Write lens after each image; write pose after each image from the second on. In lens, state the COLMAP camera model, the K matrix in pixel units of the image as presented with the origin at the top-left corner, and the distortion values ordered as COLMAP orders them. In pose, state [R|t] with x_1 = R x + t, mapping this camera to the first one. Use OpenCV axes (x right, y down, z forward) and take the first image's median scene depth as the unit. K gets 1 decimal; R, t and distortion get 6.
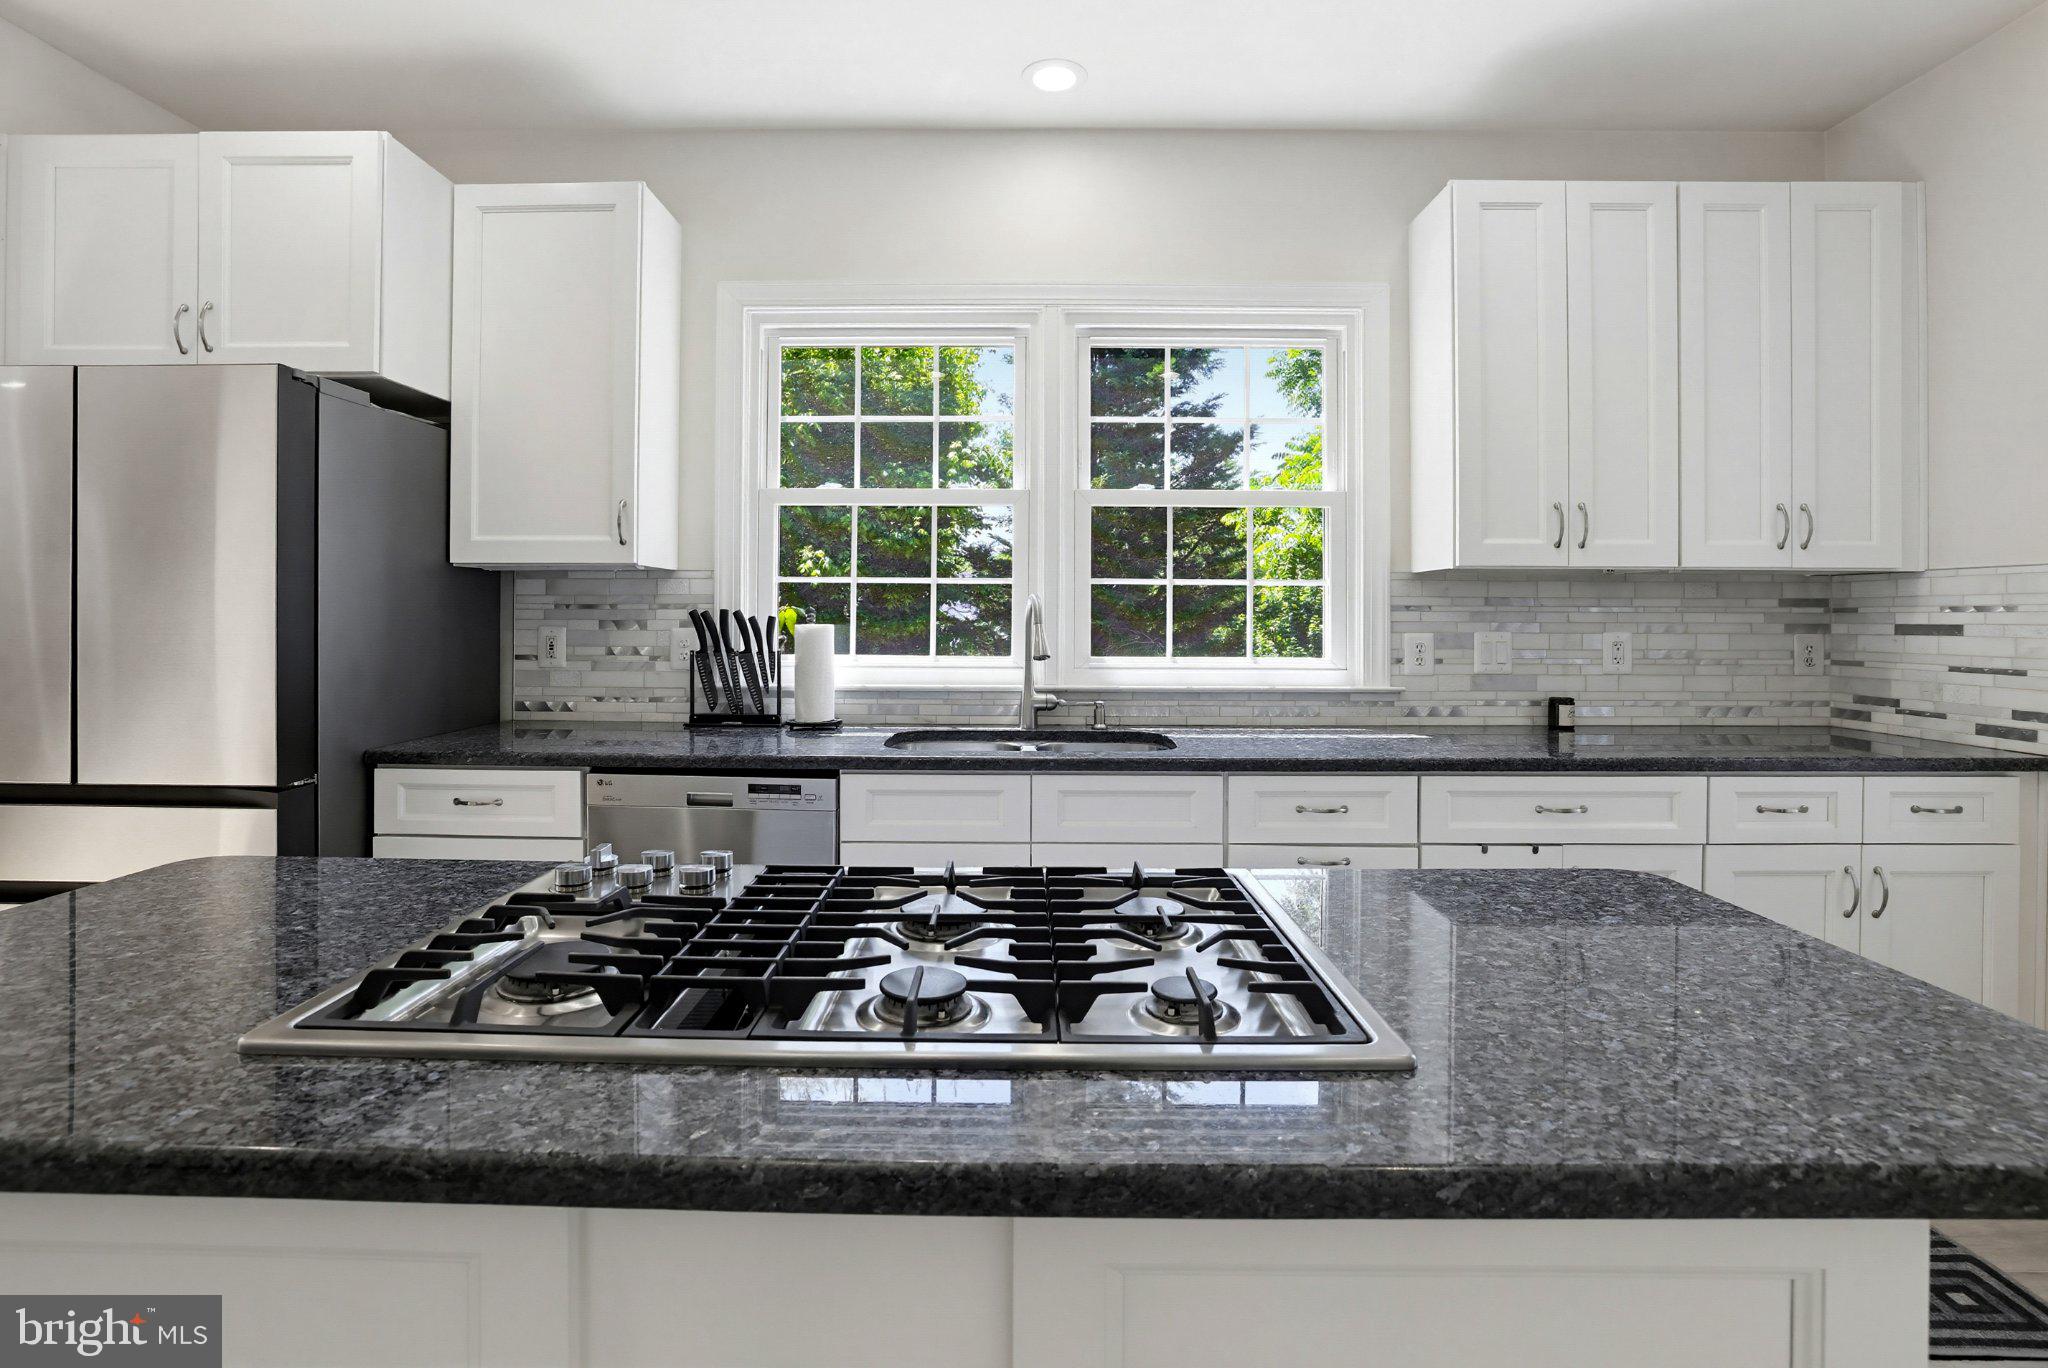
lens RADIAL K [[951.4, 0, 1019.9], [0, 951.4, 637.5], [0, 0, 1]] dist [-0.023260, 0.013715]
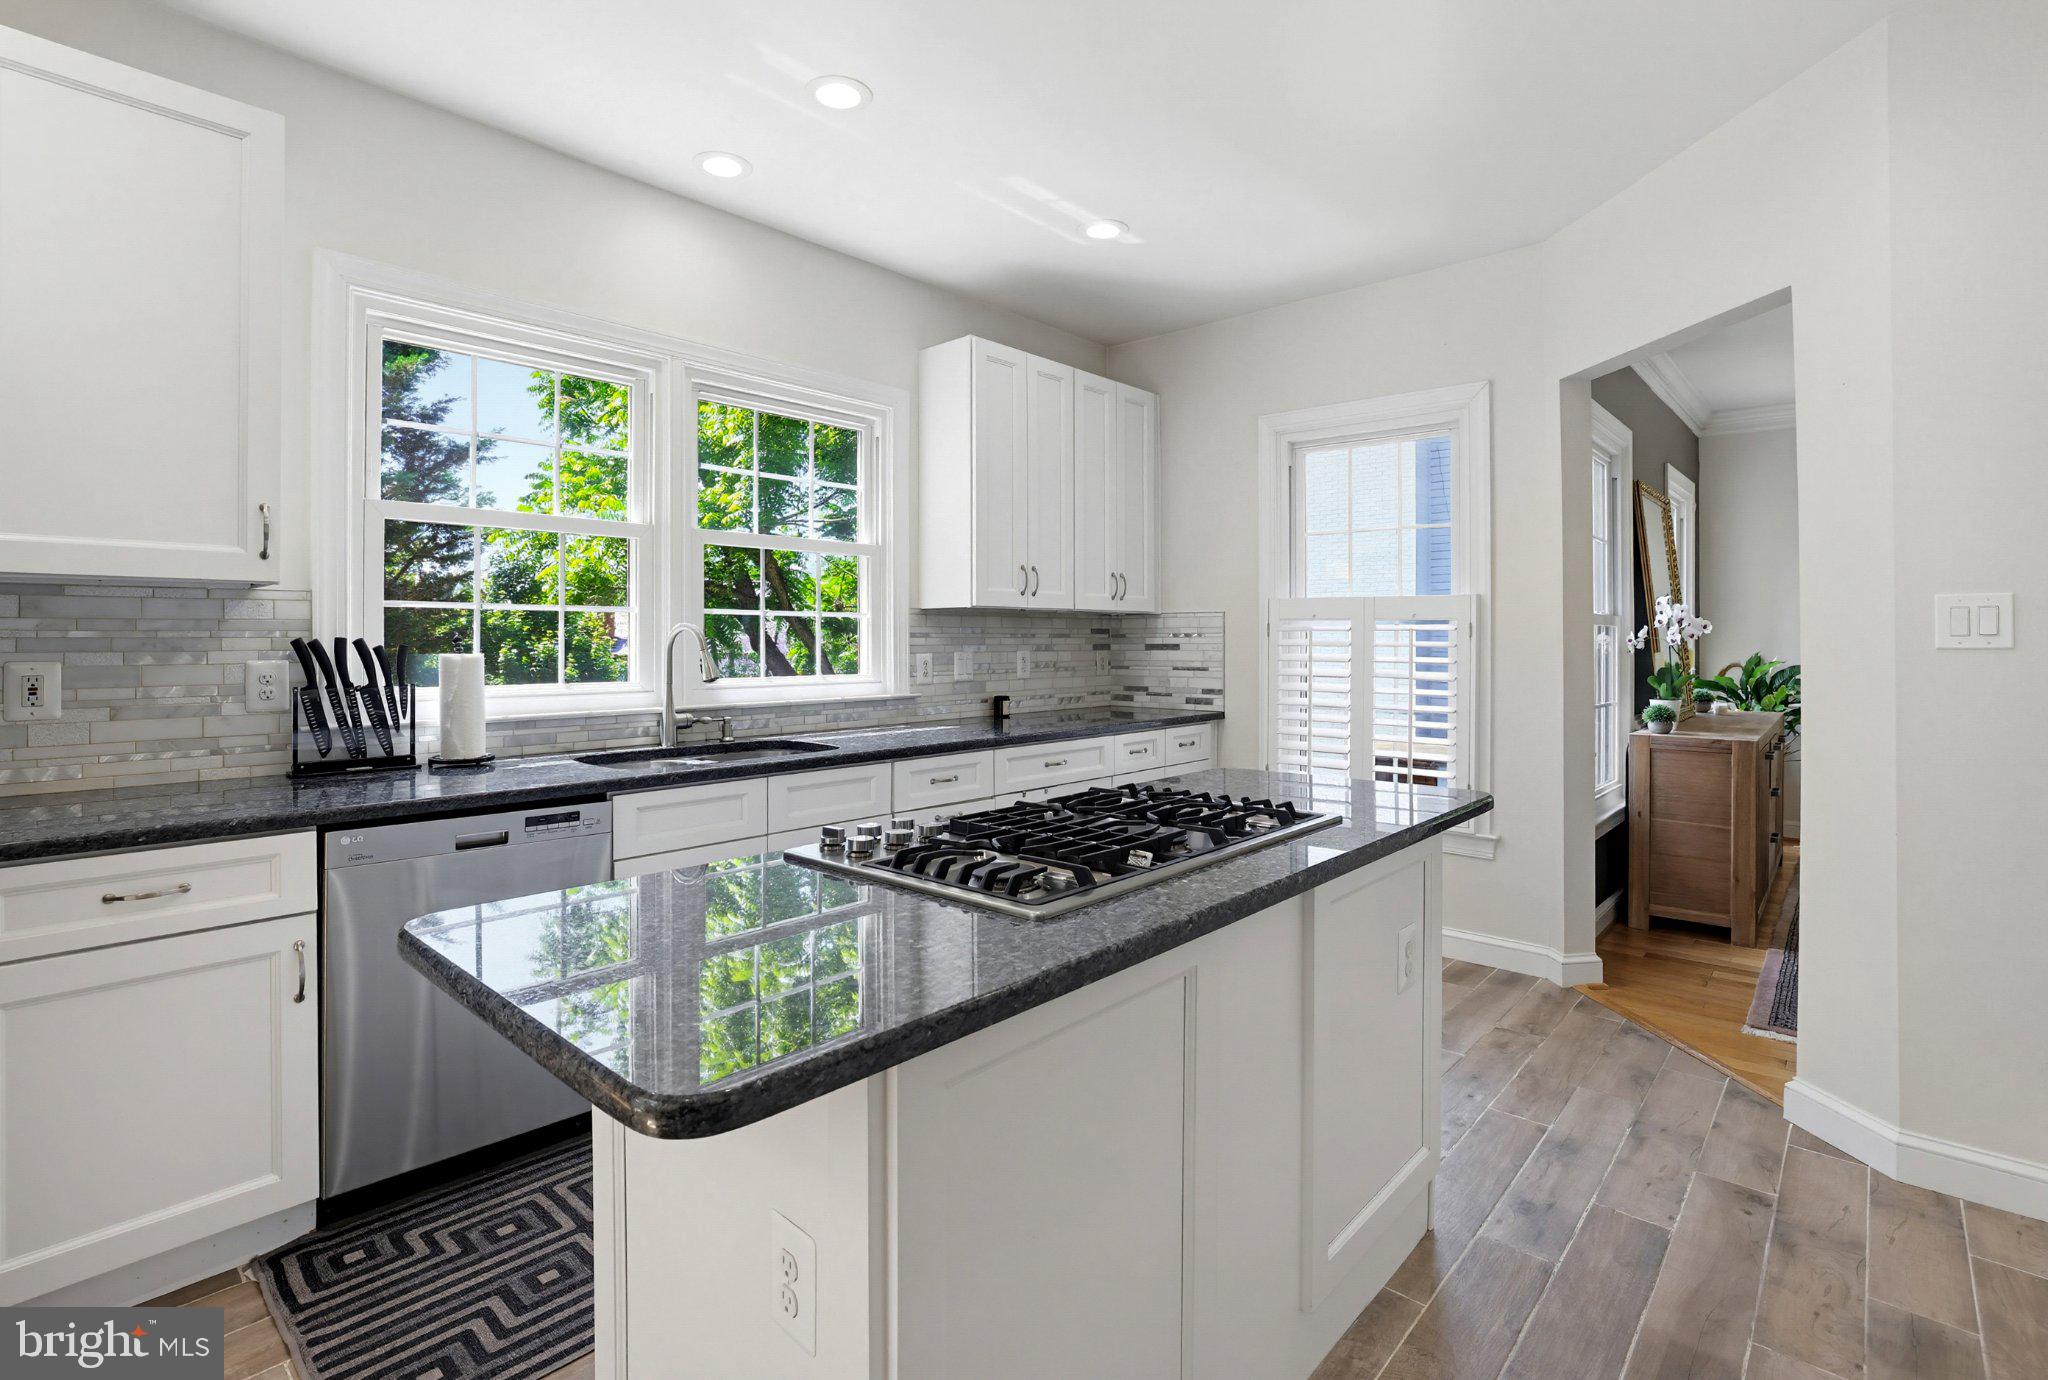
lens RADIAL K [[886.8, 0, 1022.7], [0, 886.8, 672.8], [0, 0, 1]] dist [0.000042, 0.012491]
pose [[0.708112, -0.030952, 0.705421, -0.414799], [0.021646, 0.999521, 0.022128, -0.002285], [-0.705768, -0.000400, 0.708443, -0.003018]]
